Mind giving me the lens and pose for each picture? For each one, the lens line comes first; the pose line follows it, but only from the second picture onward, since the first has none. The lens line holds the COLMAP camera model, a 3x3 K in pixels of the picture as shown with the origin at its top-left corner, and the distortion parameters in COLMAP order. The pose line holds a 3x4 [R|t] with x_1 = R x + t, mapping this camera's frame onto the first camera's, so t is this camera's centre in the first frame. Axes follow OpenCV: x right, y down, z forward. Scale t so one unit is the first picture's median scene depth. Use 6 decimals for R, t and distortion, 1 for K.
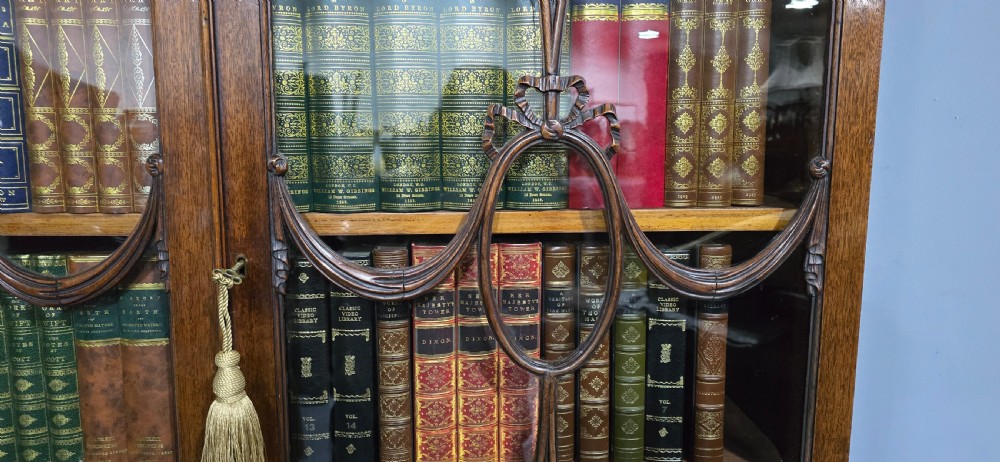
lens RADIAL K [[673.3, 0, 500.1], [0, 673.3, 233.0], [0, 0, 1]] dist [0.056226, -0.087161]
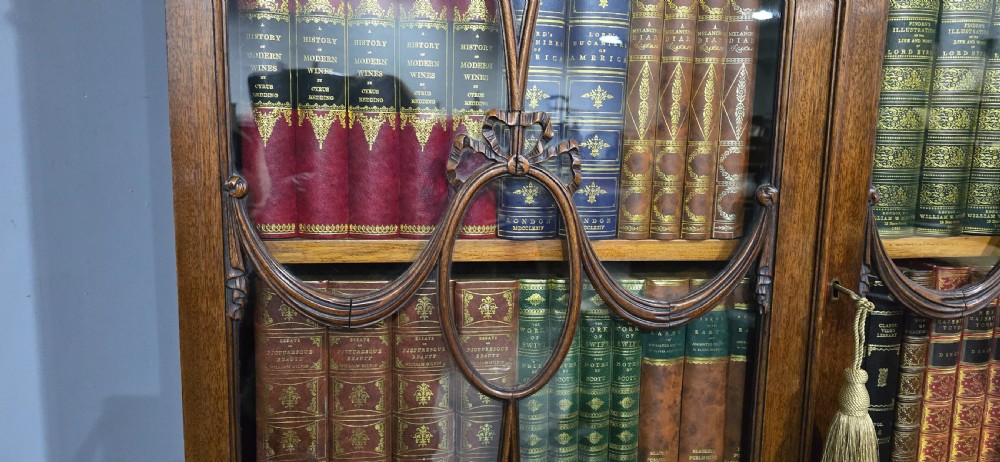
lens RADIAL K [[674.7, 0, 496.3], [0, 674.7, 237.7], [0, 0, 1]] dist [0.081672, -0.082532]
pose [[0.991905, -0.003384, 0.126938, -0.990005], [0.001979, 0.999935, 0.011196, -0.043482], [-0.126968, -0.010854, 0.991847, -0.014553]]
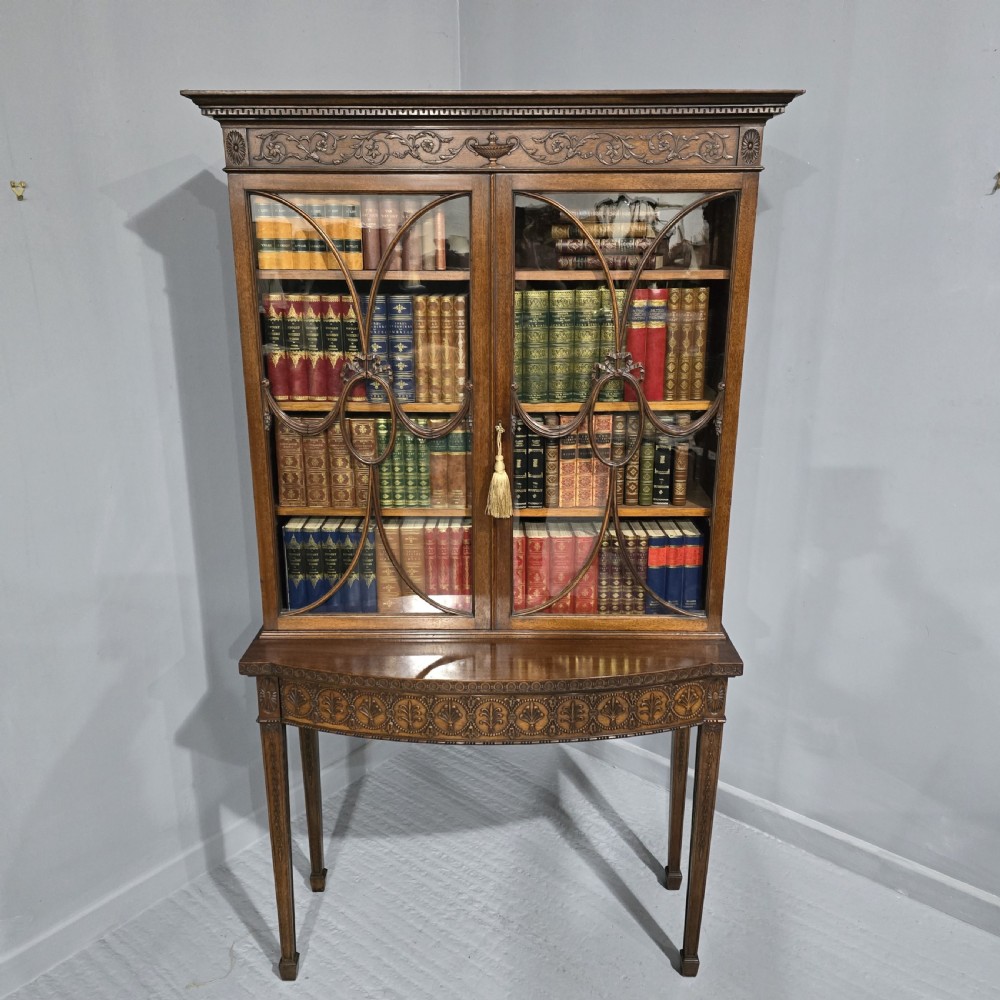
lens RADIAL K [[899.7, 0, 499.5], [0, 899.7, 497.3], [0, 0, 1]] dist [0.099518, -0.125315]
pose [[0.999312, 0.007311, -0.036370, -0.236185], [-0.001182, 0.986163, 0.165777, -0.240010], [0.037079, -0.165620, 0.985492, -2.389029]]
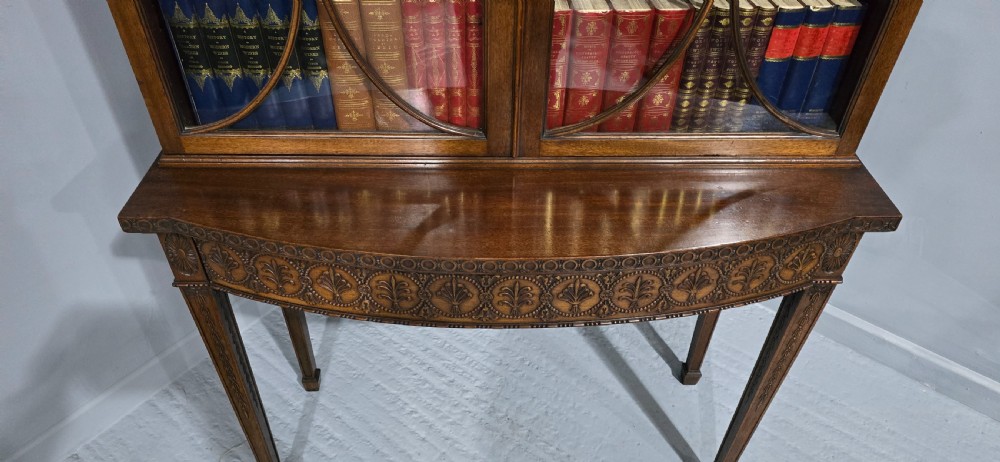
lens RADIAL K [[670.5, 0, 500.5], [0, 670.5, 225.9], [0, 0, 1]] dist [0.087057, -0.105444]
pose [[0.999863, 0.016509, 0.001033, -0.423807], [-0.014326, 0.833091, 0.552951, 0.045176], [0.008268, -0.552890, 0.833213, -0.534527]]
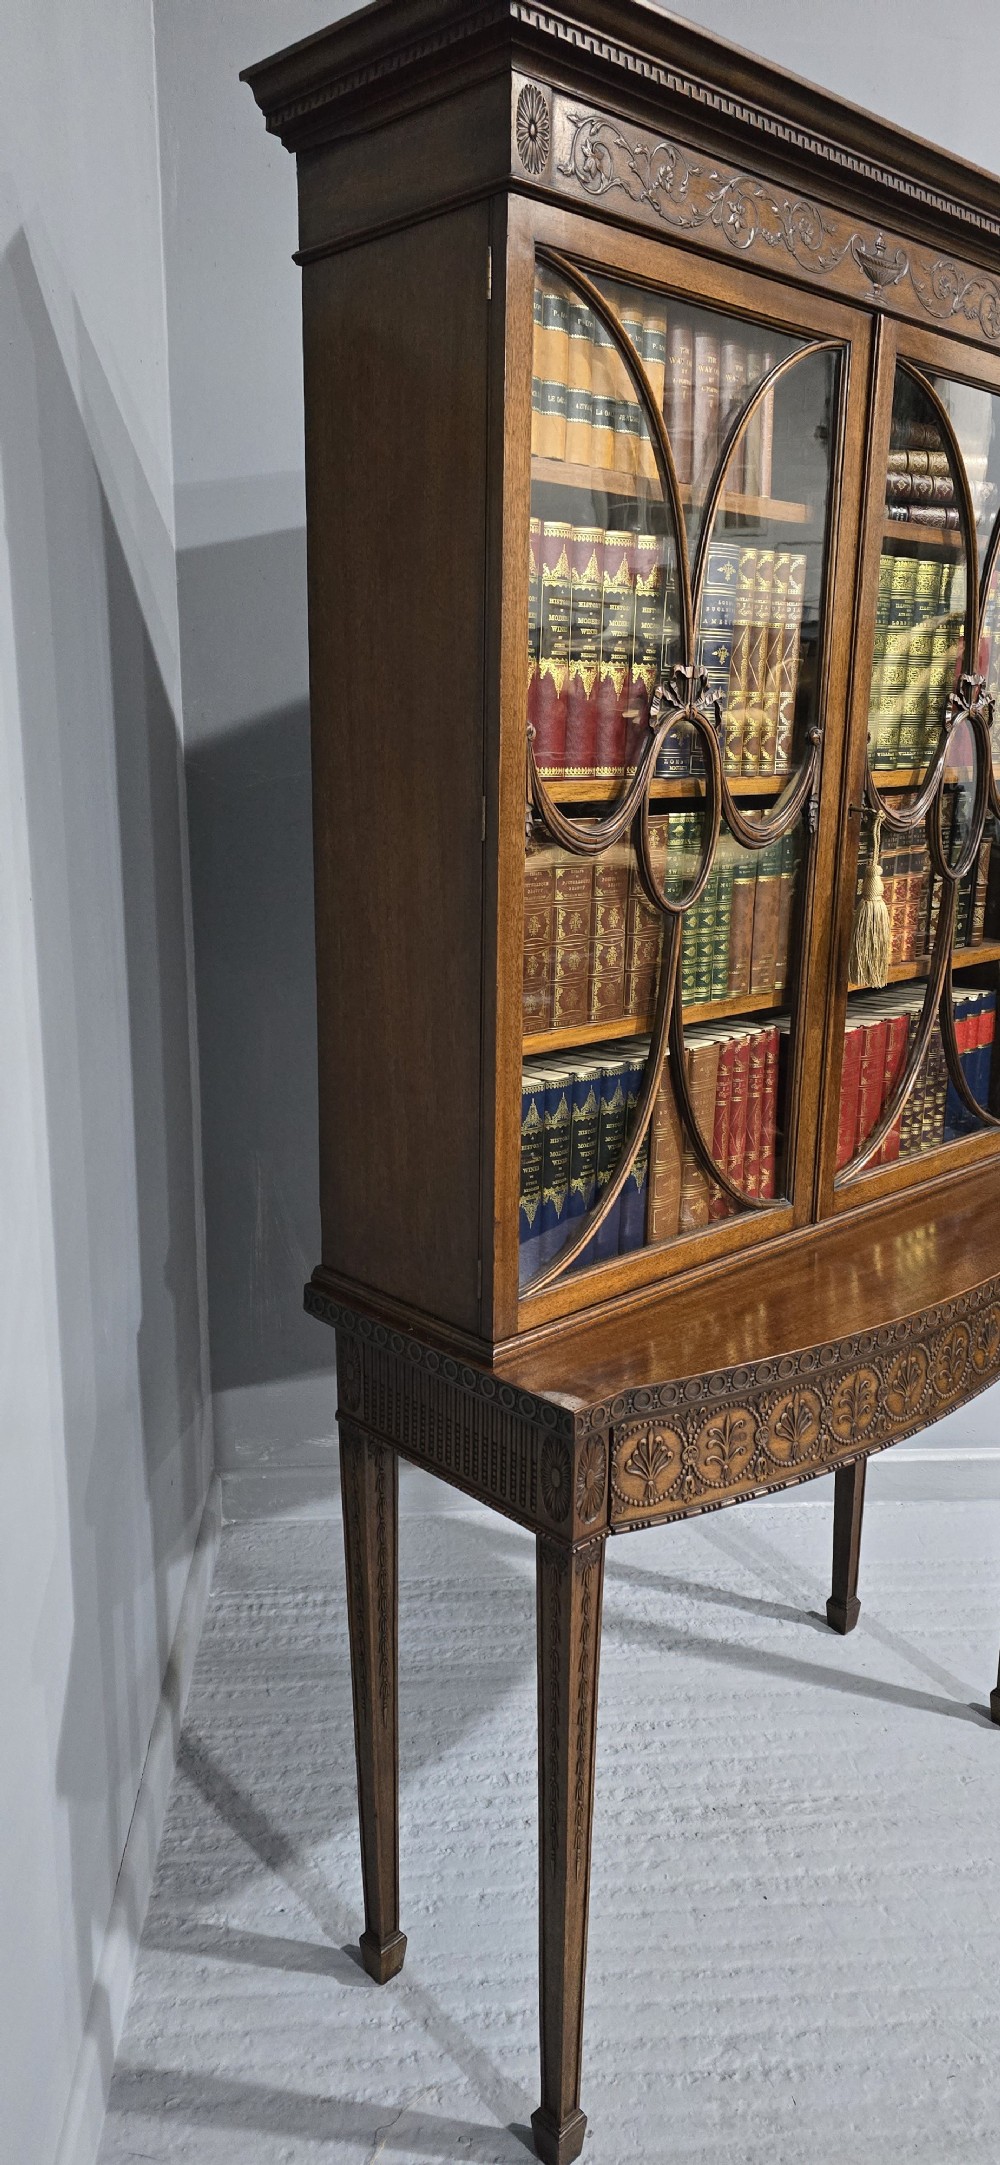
lens RADIAL K [[1460.8, 0, 476.0], [0, 1460.8, 1077.8], [0, 0, 1]] dist [0.081672, -0.082532]
pose [[0.749015, -0.152215, 0.644831, -2.810260], [0.080802, 0.986973, 0.139122, 0.102087], [-0.657608, -0.052100, 0.751557, -0.751005]]
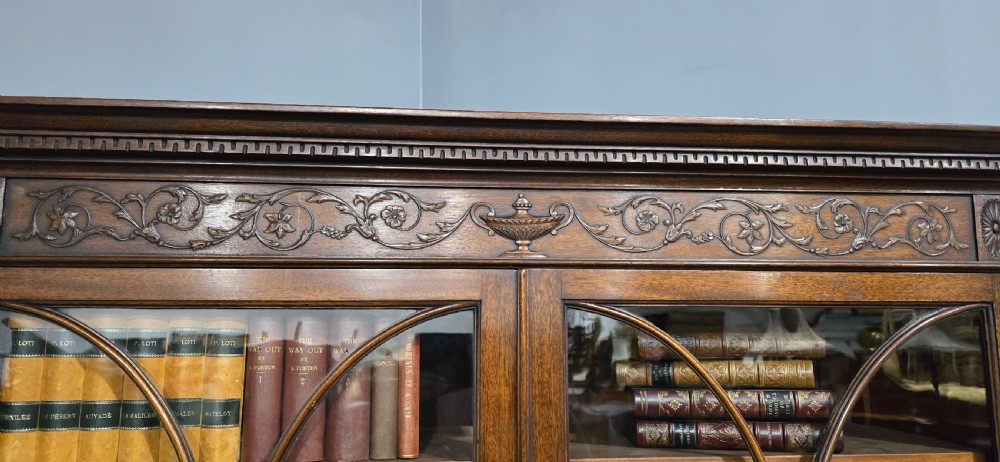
lens RADIAL K [[667.6, 0, 501.5], [0, 667.6, 236.4], [0, 0, 1]] dist [0.089056, -0.087216]
pose [[0.997211, 0.005867, 0.074408, -0.500410], [0.013749, 0.965407, -0.260386, -0.567894], [-0.073362, 0.260683, 0.962633, -0.276557]]
